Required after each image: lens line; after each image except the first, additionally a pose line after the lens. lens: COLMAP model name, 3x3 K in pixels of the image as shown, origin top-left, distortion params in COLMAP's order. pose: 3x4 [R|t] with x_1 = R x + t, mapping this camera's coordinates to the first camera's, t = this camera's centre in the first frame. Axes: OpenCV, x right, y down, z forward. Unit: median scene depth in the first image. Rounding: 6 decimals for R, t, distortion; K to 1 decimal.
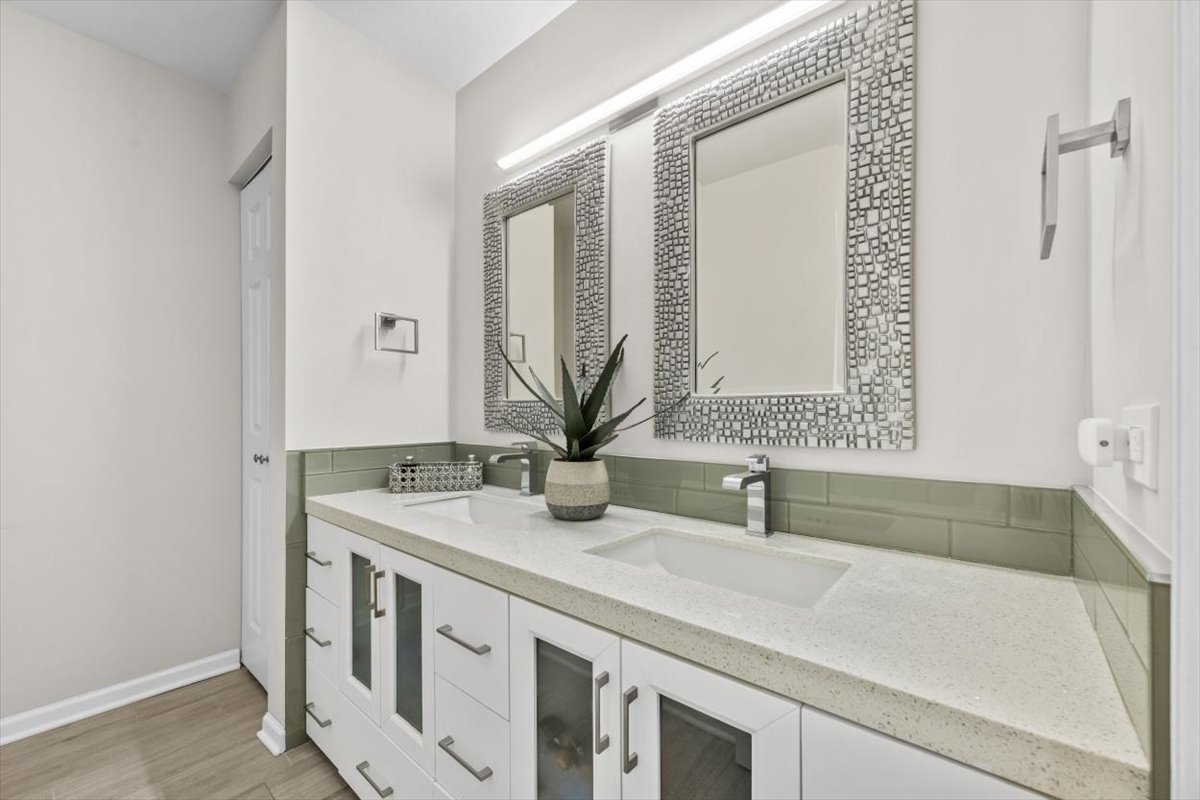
lens RADIAL K [[481.6, 0, 593.8], [0, 481.6, 404.5], [0, 0, 1]] dist [0.001323, -0.000011]
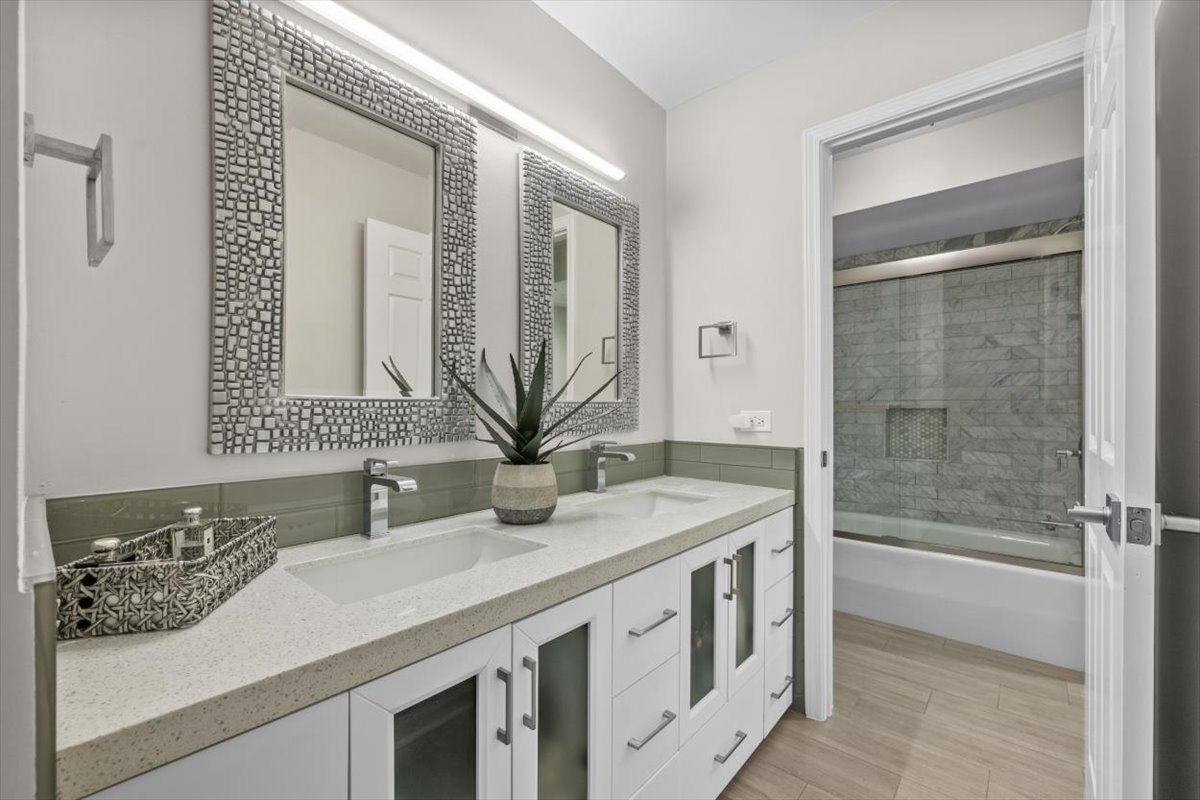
lens RADIAL K [[499.1, 0, 536.5], [0, 499.1, 413.5], [0, 0, 1]] dist [-0.000092, -0.000152]
pose [[0.065946, 0.001681, 0.997822, -0.691838], [-0.007488, 0.999971, -0.001190, 0.010714], [-0.997795, -0.007393, 0.065957, 0.598002]]
